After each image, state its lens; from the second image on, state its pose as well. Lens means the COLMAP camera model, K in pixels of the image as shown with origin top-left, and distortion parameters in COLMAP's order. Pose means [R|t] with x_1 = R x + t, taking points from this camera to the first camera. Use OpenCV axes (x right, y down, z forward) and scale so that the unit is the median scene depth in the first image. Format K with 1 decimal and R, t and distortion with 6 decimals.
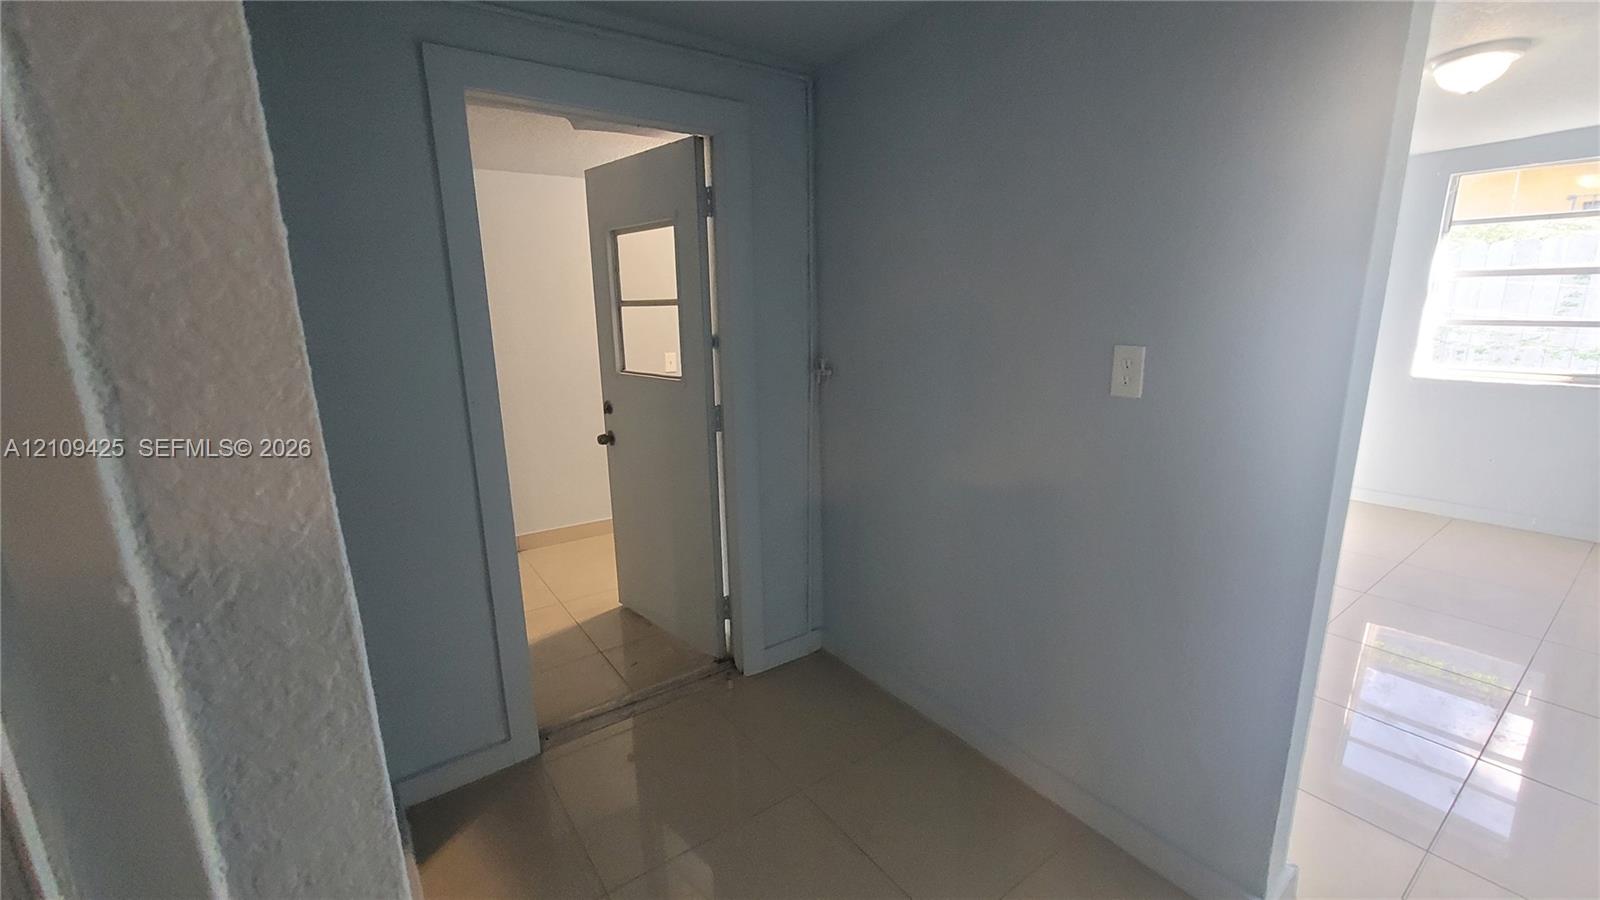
lens RADIAL K [[667.2, 0, 802.9], [0, 667.2, 454.9], [0, 0, 1]] dist [-0.001246, -0.000234]
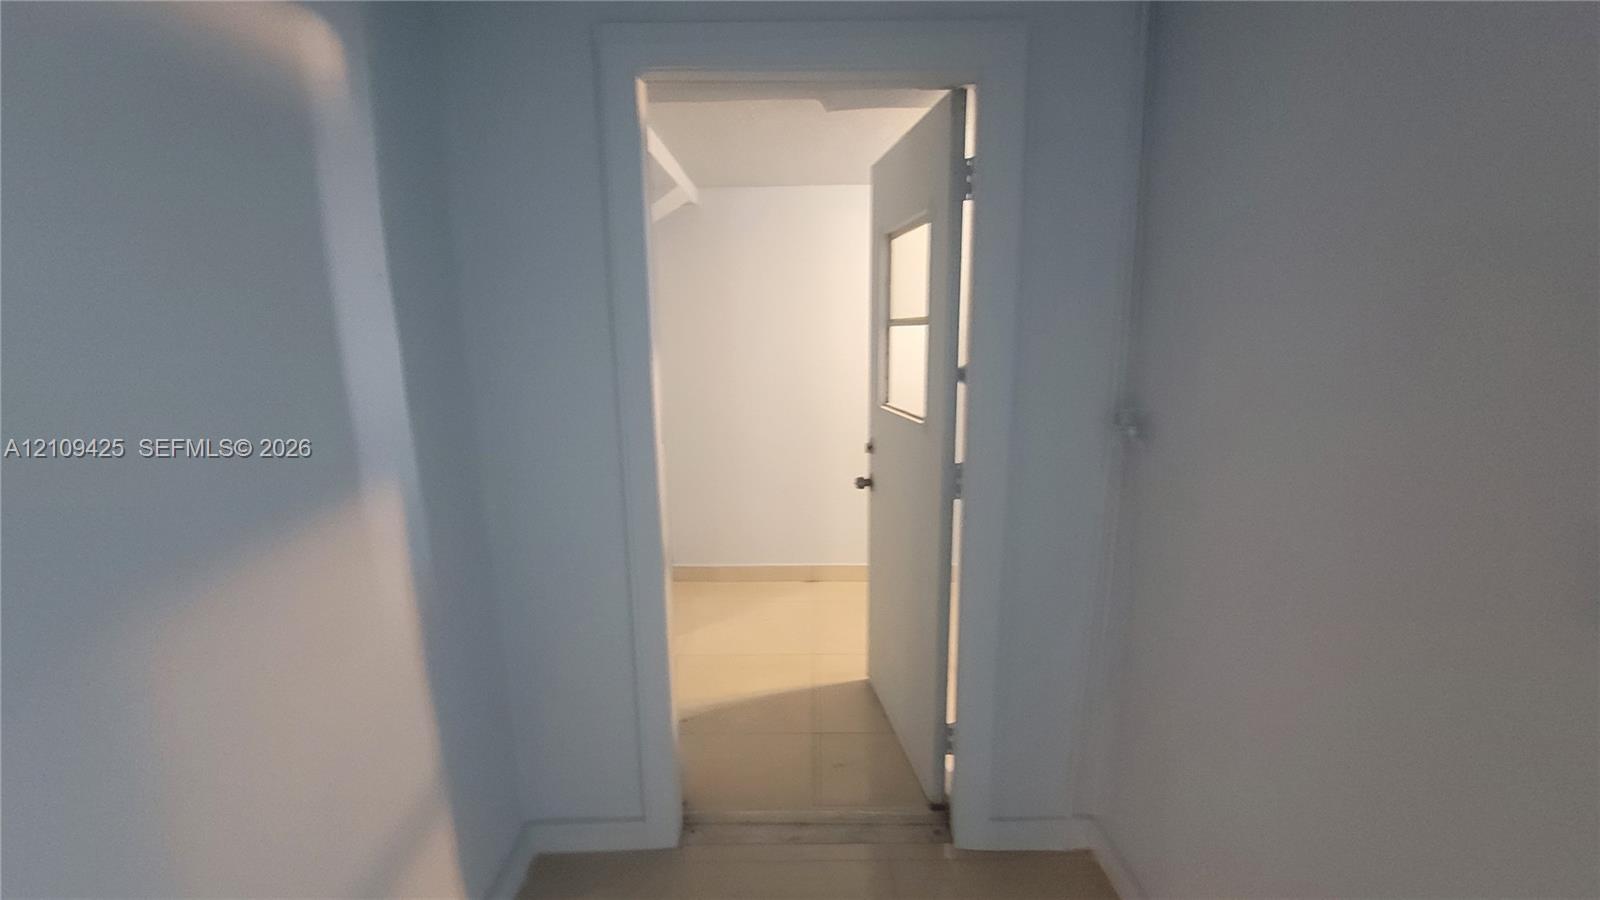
lens RADIAL K [[667.2, 0, 802.9], [0, 667.2, 454.9], [0, 0, 1]] dist [-0.001246, -0.000234]
pose [[0.812911, 0.114289, -0.571064, 0.139094], [-0.133548, 0.991008, 0.008229, -0.064058], [0.566870, 0.069575, 0.820864, 0.303607]]
